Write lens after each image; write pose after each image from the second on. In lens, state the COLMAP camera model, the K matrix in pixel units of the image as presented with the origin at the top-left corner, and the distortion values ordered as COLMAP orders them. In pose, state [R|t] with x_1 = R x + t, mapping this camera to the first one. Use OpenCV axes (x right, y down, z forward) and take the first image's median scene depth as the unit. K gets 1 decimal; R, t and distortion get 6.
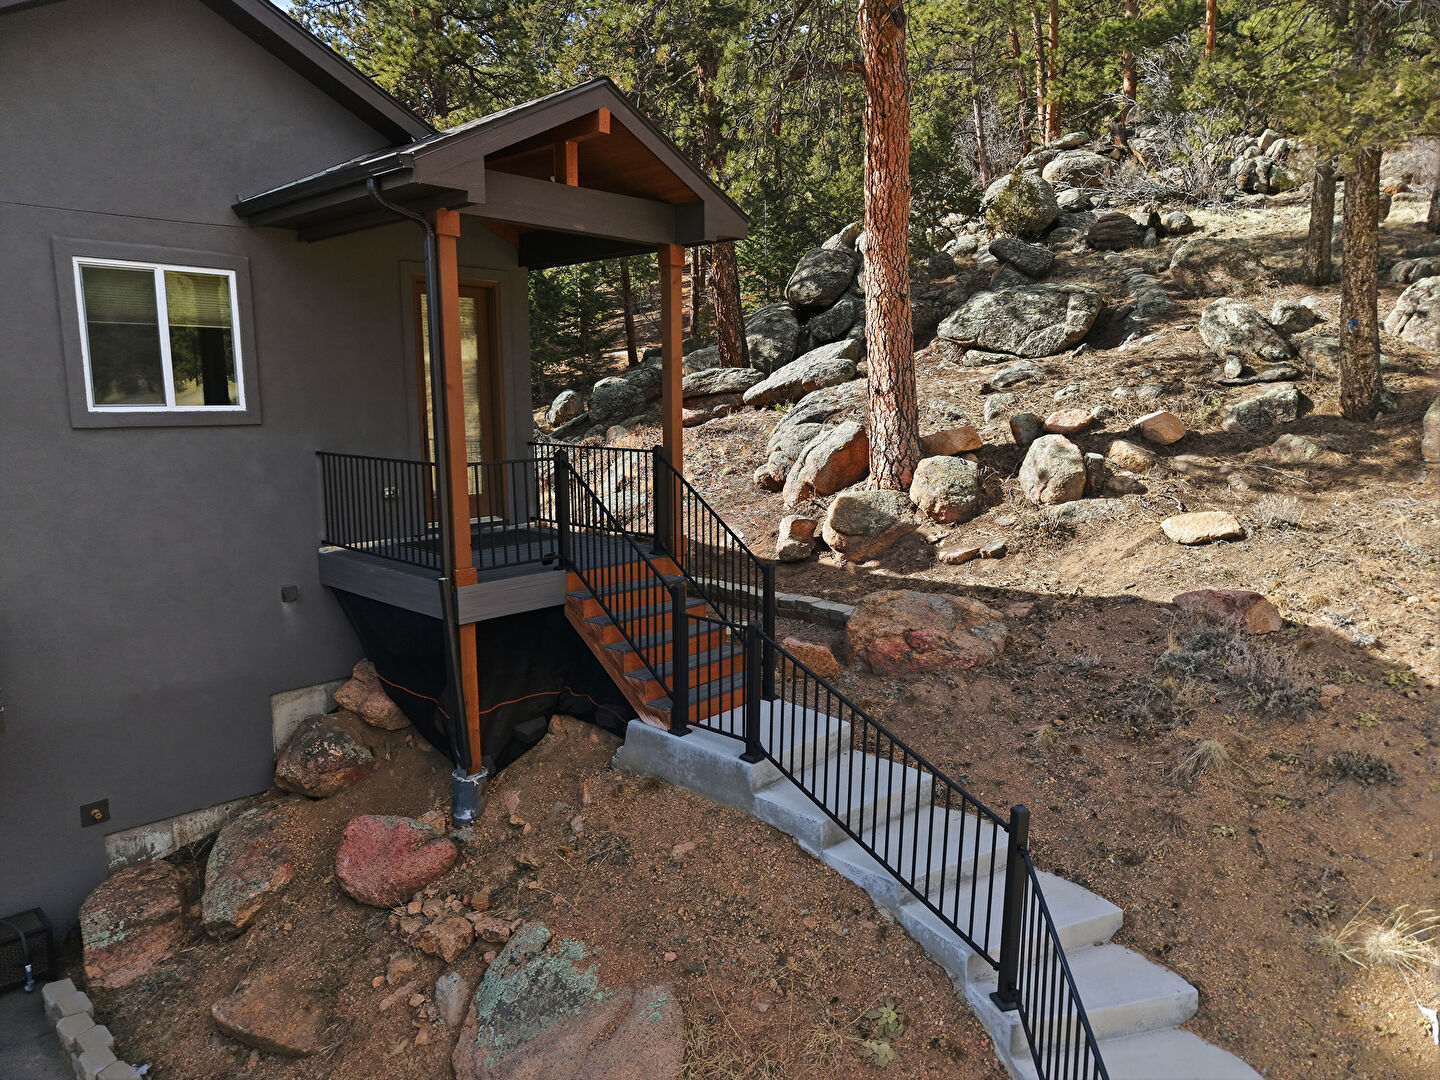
lens RADIAL K [[967.2, 0, 724.4], [0, 967.2, 544.2], [0, 0, 1]] dist [0.064102, -0.085481]
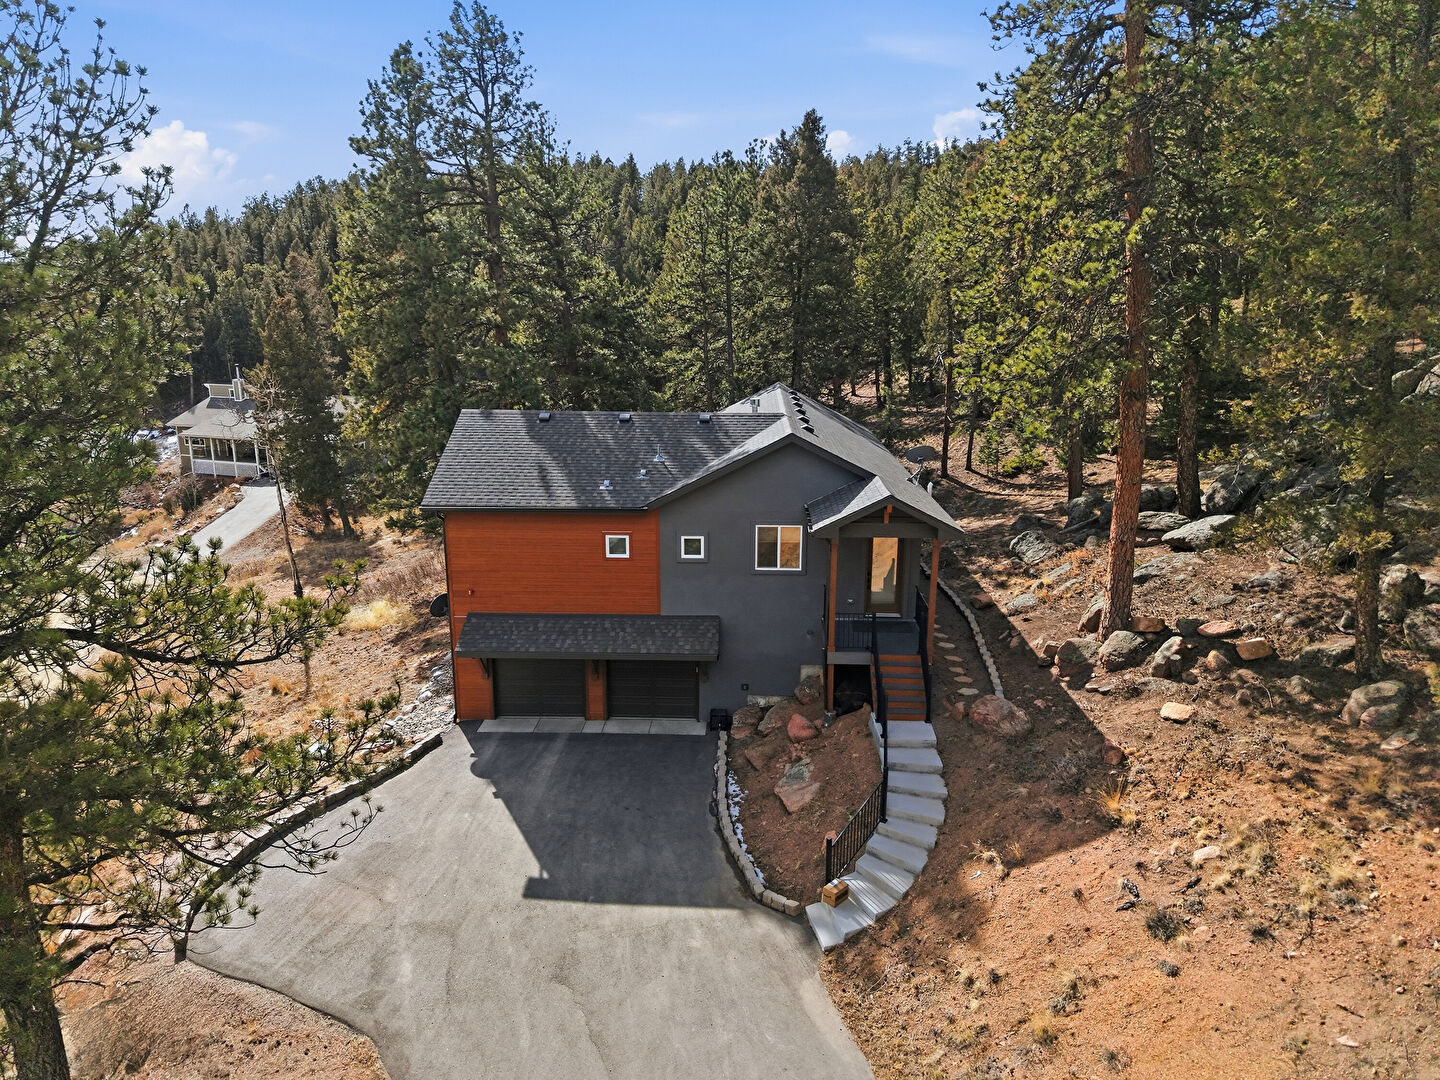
lens RADIAL K [[967.2, 0, 724.4], [0, 967.2, 544.2], [0, 0, 1]] dist [0.064102, -0.085481]
pose [[0.662124, 0.188339, -0.725341, 1.052481], [-0.119638, 0.982056, 0.145786, -0.441479], [0.739783, -0.009750, 0.672775, -0.818946]]
